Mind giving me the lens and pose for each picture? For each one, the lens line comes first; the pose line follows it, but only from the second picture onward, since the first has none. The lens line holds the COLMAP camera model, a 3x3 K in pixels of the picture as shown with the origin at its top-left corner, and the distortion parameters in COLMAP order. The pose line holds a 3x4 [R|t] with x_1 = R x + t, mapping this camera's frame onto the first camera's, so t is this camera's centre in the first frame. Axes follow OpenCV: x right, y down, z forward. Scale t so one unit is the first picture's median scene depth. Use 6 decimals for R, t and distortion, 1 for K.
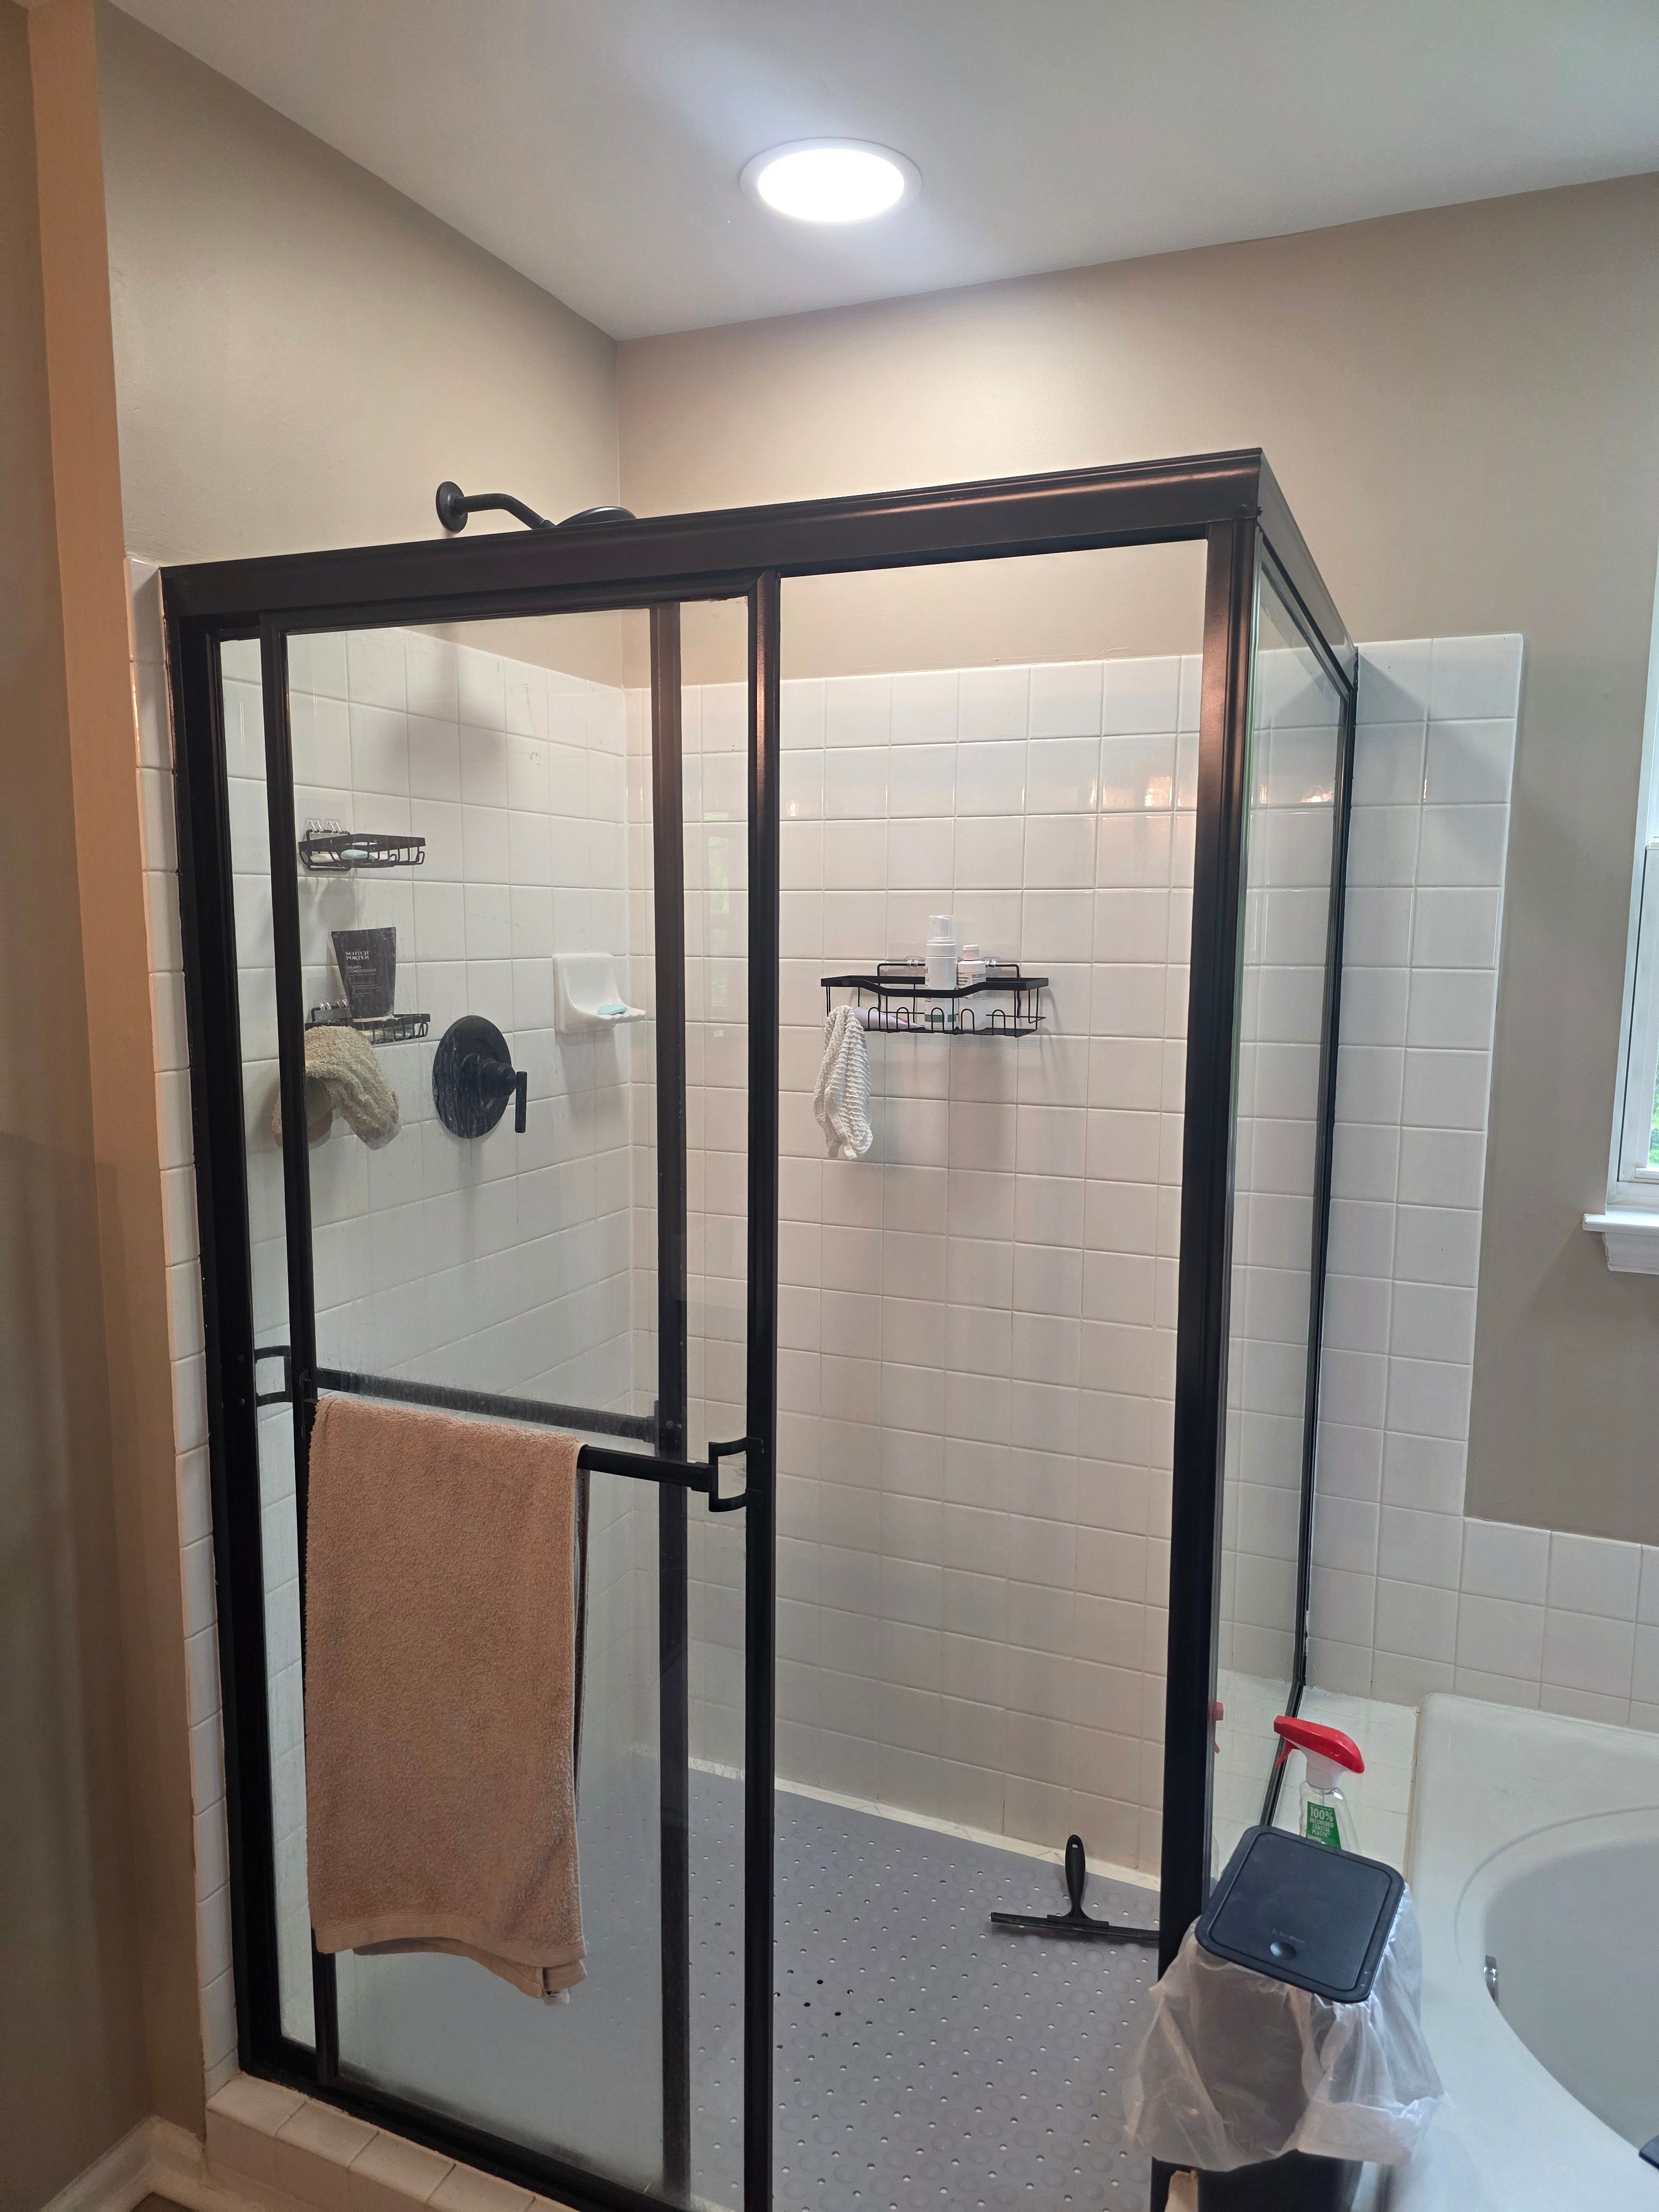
lens RADIAL K [[1471.4, 0, 835.0], [0, 1471.4, 1113.2], [0, 0, 1]] dist [-0.003051, -0.002211]
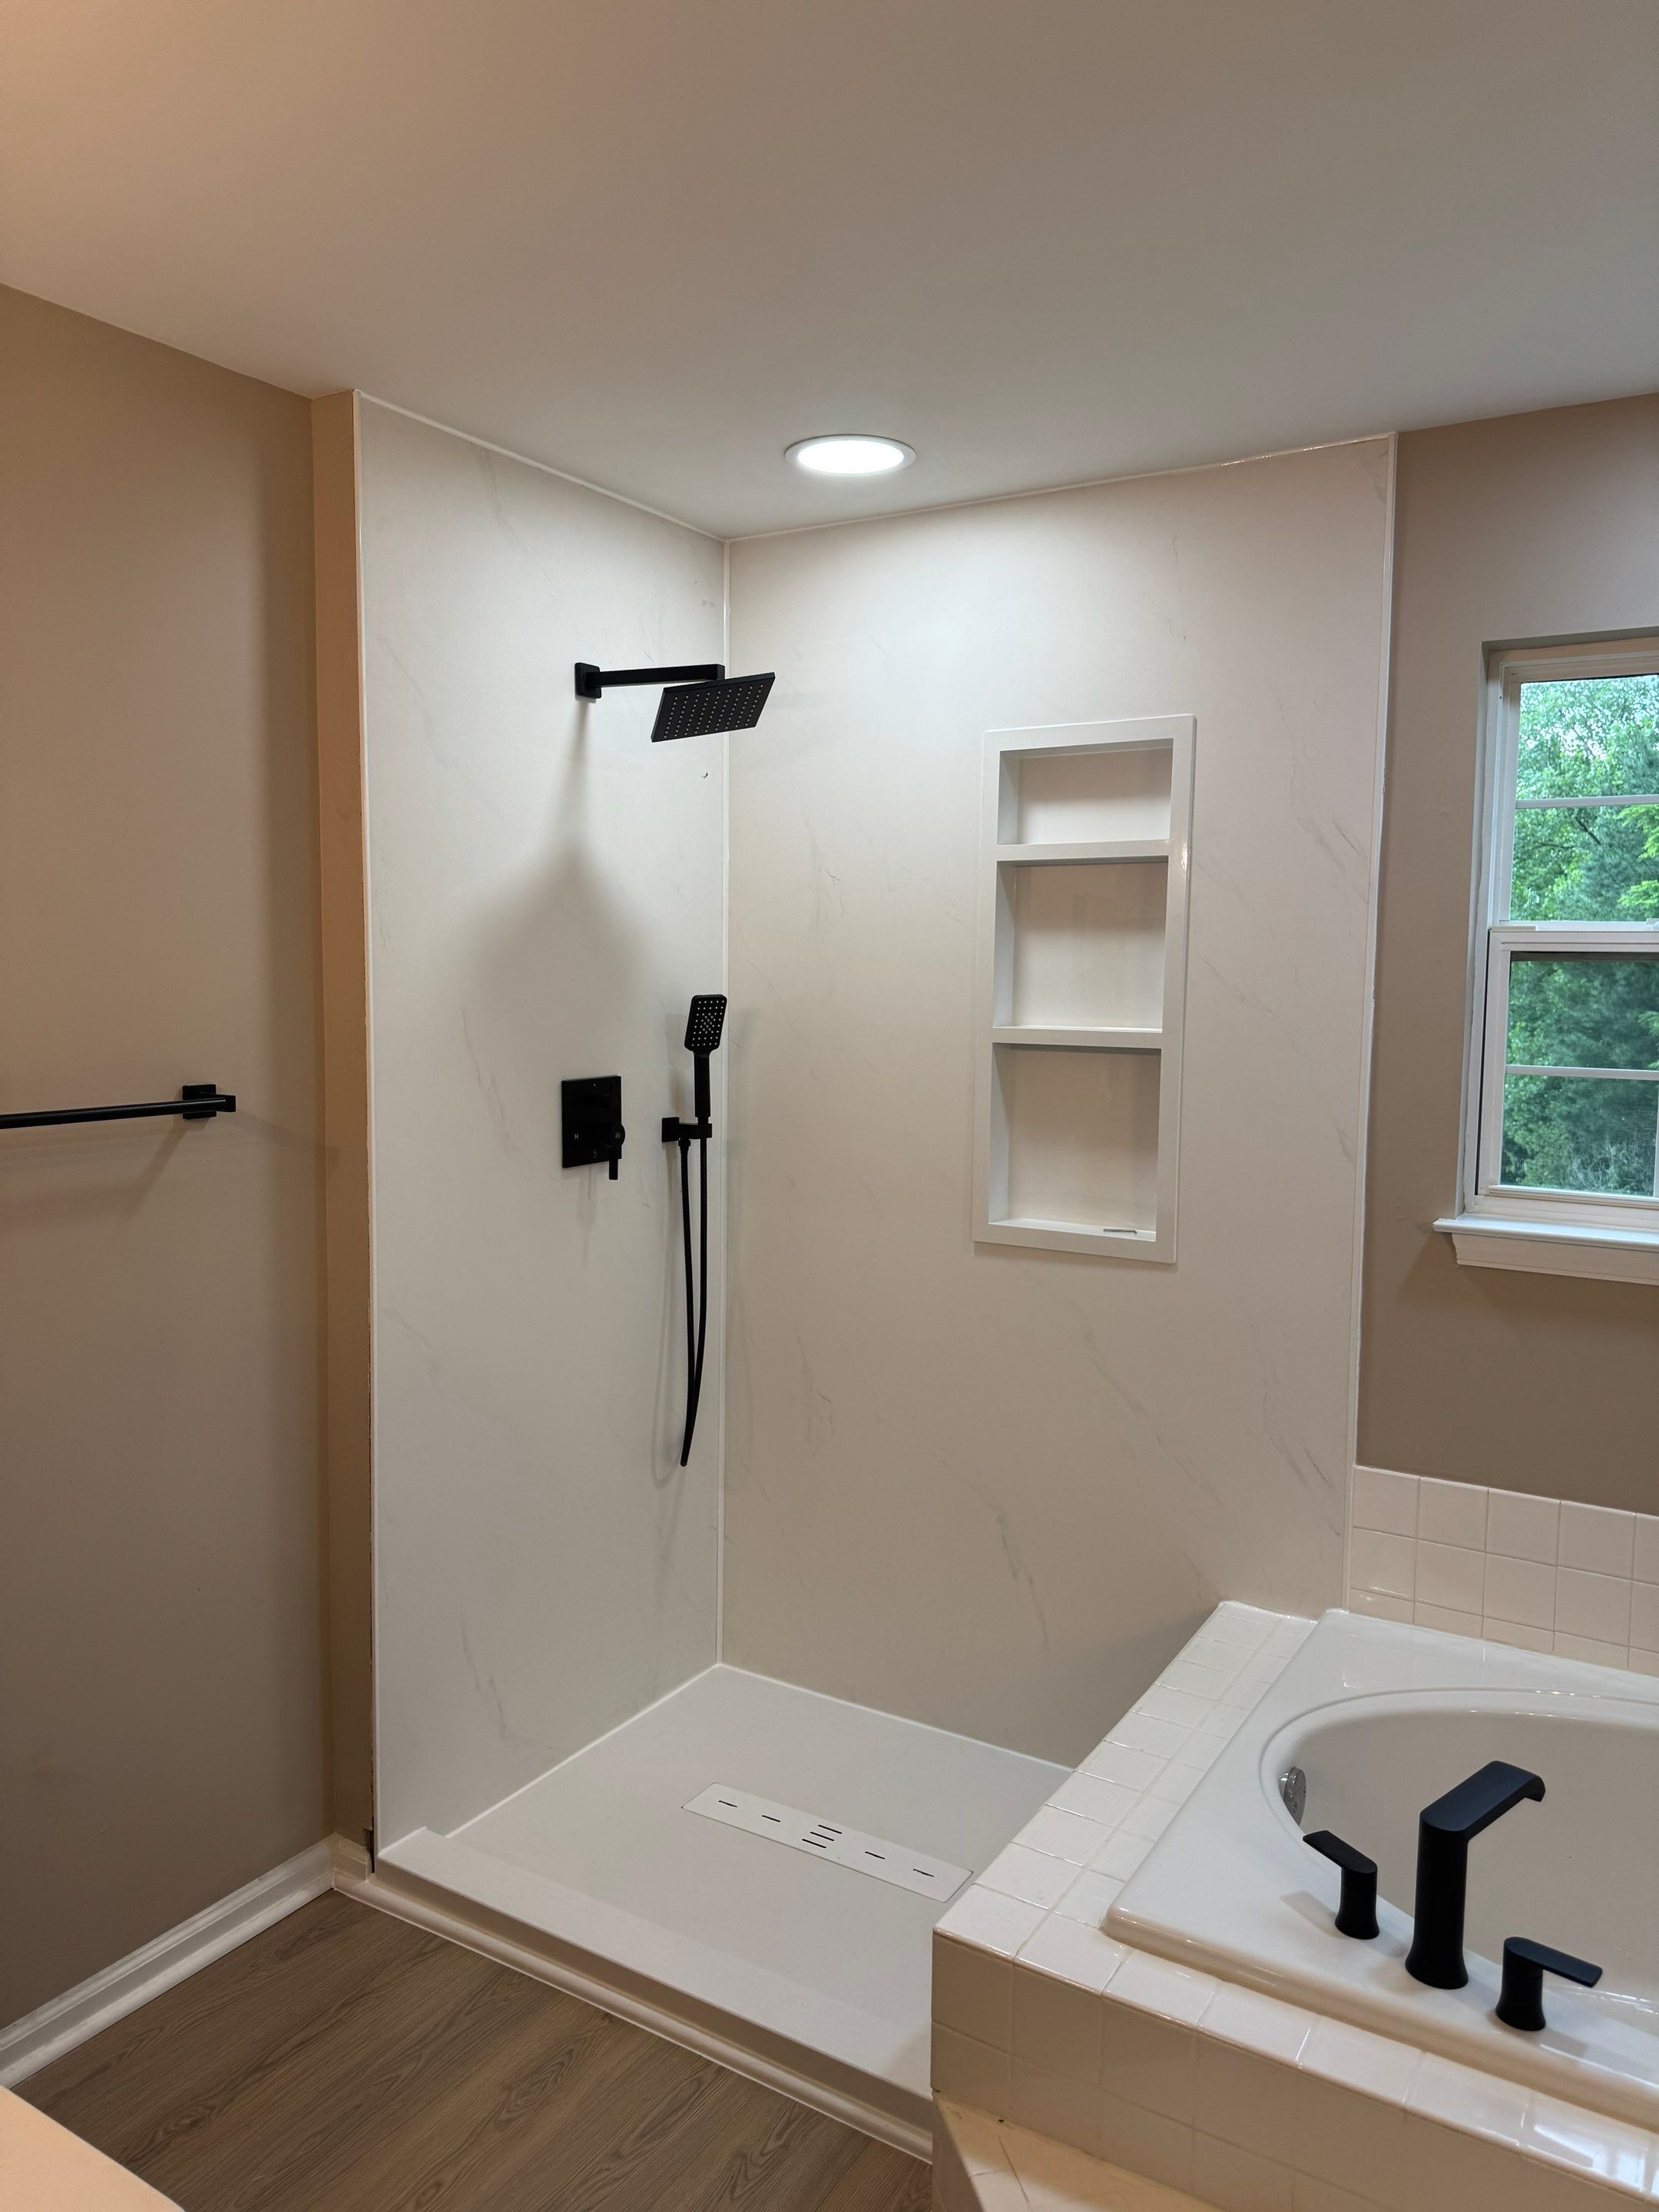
lens RADIAL K [[1550.1, 0, 836.0], [0, 1550.1, 1094.8], [0, 0, 1]] dist [-0.003833, -0.055490]
pose [[0.990161, 0.013360, -0.139290, 0.178474], [-0.020773, 0.998436, -0.051902, 0.041144], [0.138379, 0.054285, 0.988891, -0.374430]]
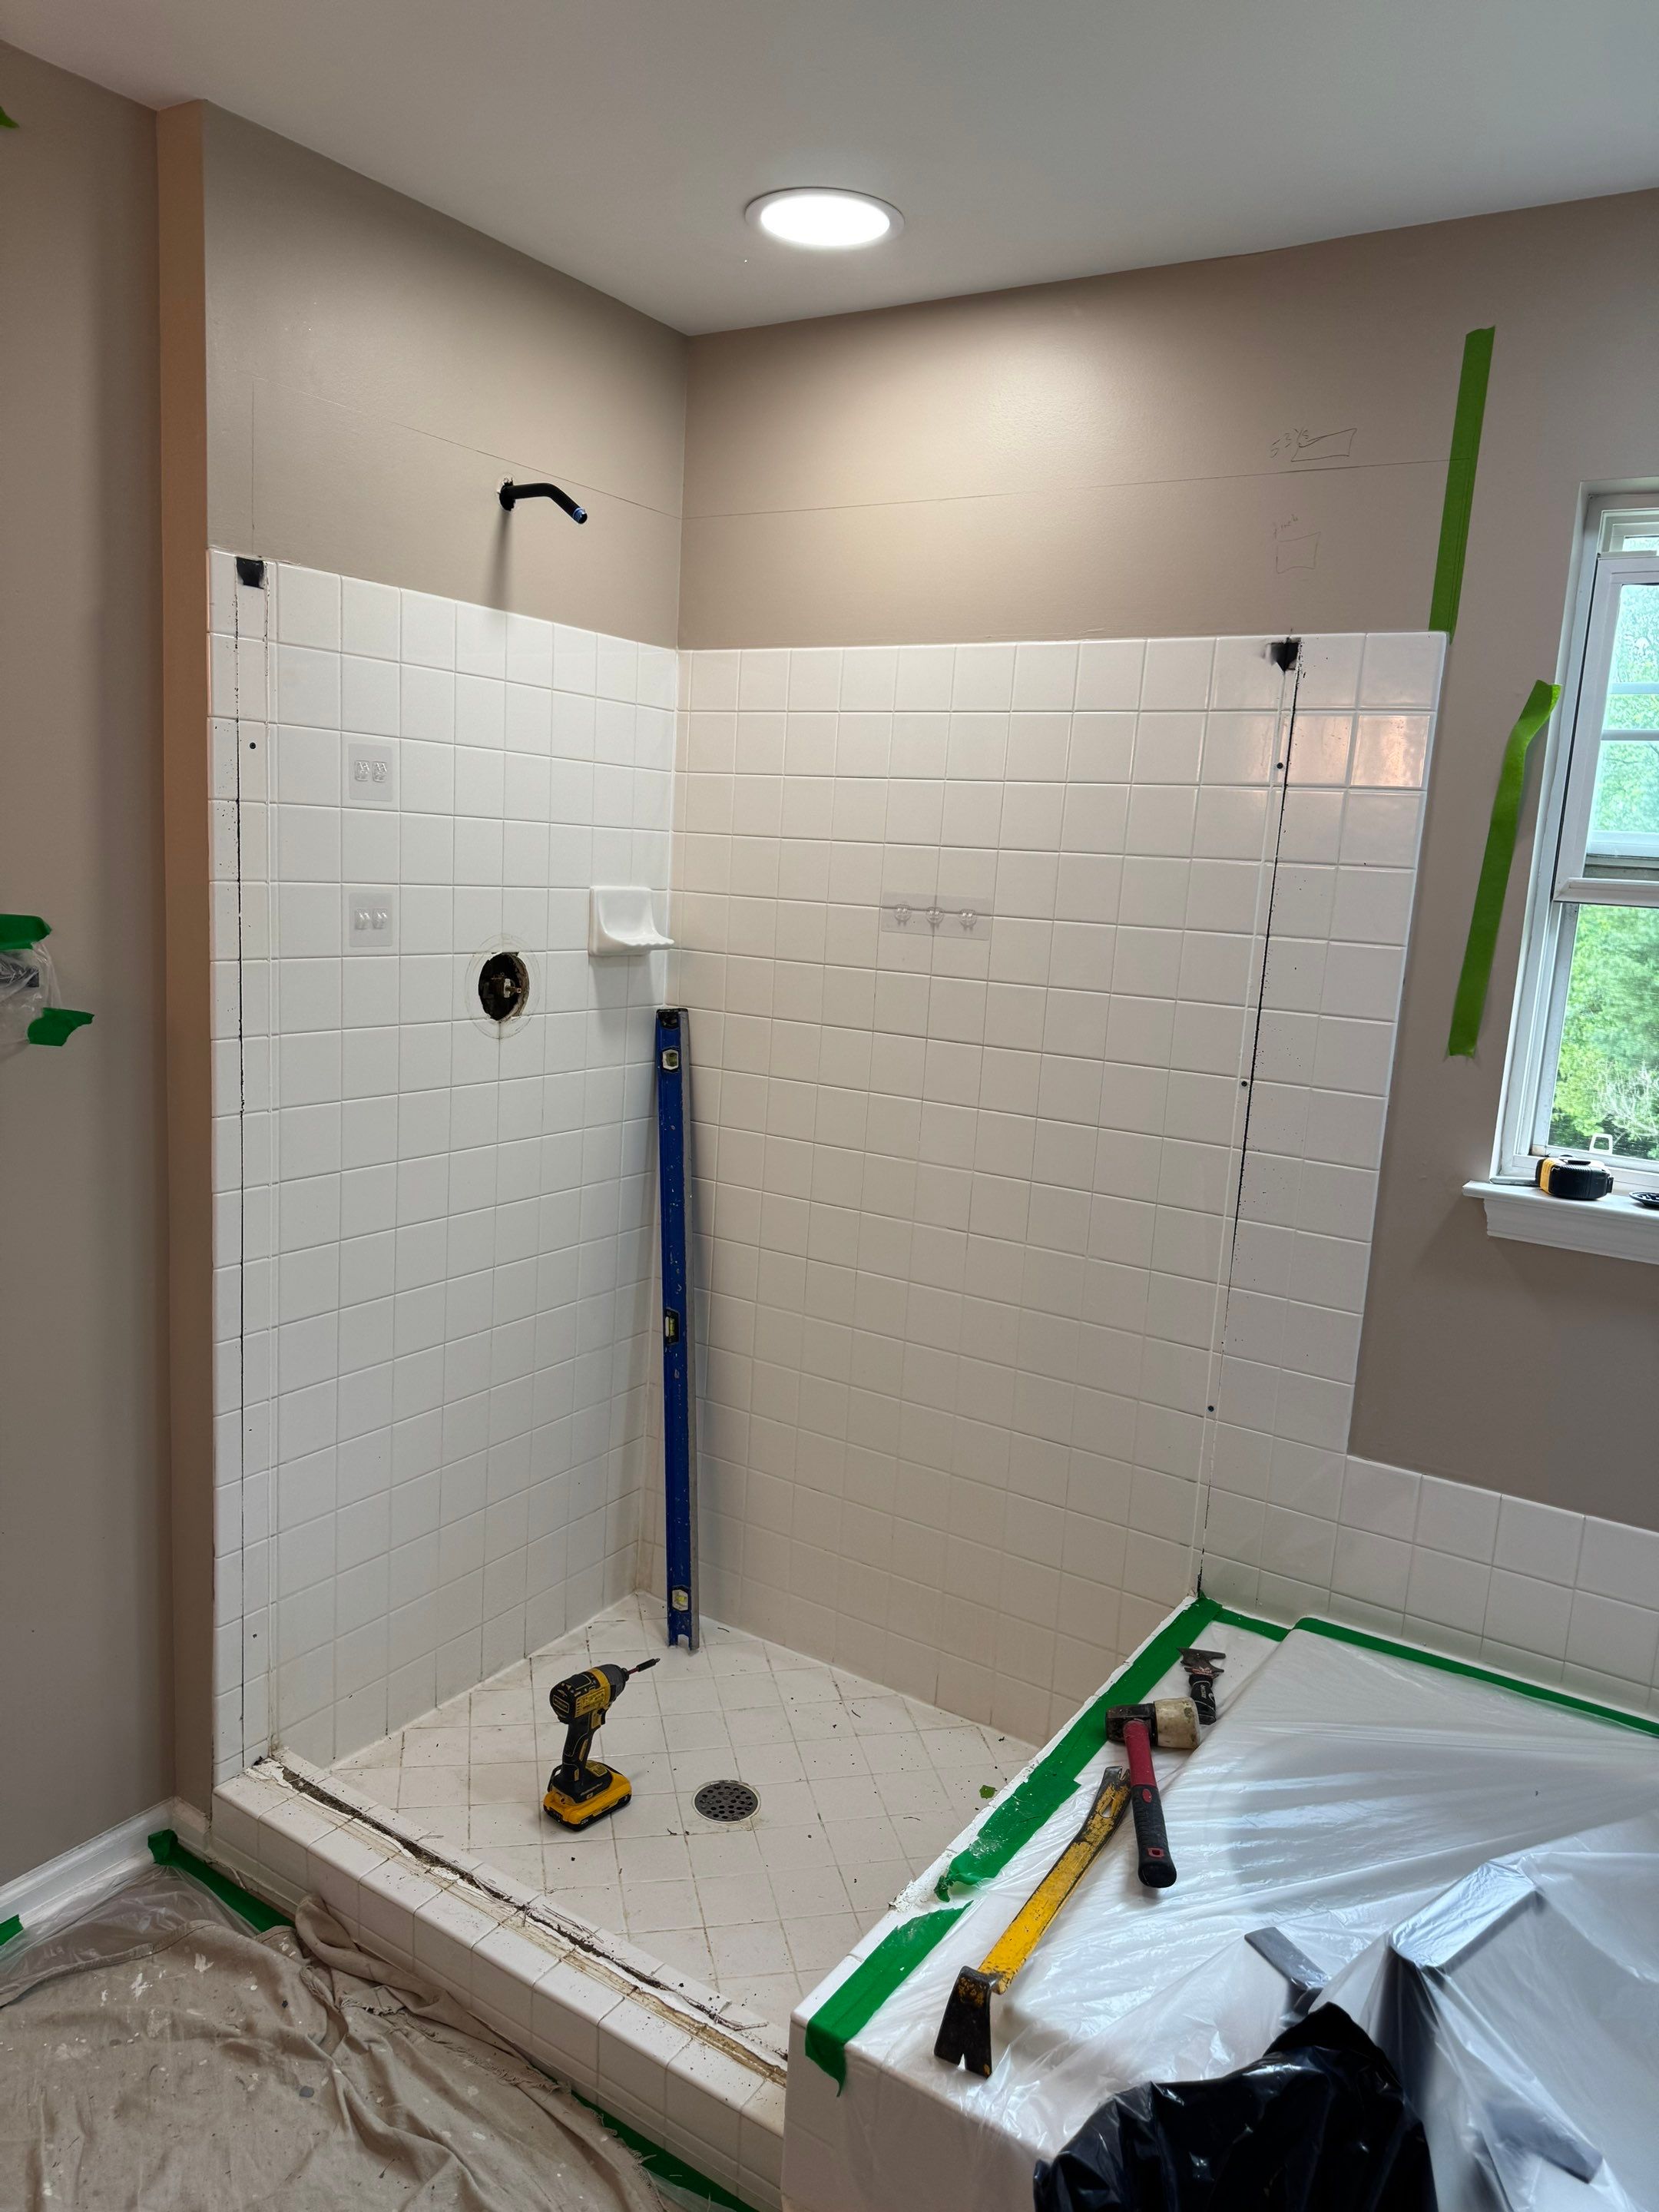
lens RADIAL K [[1539.2, 0, 829.5], [0, 1539.2, 1106.0], [0, 0, 1]] dist [0.008534, -0.050845]
pose [[0.984533, 0.075949, -0.157879, 0.219925], [-0.071819, 0.996914, 0.031710, 0.012255], [0.159800, -0.019881, 0.986949, -0.170690]]
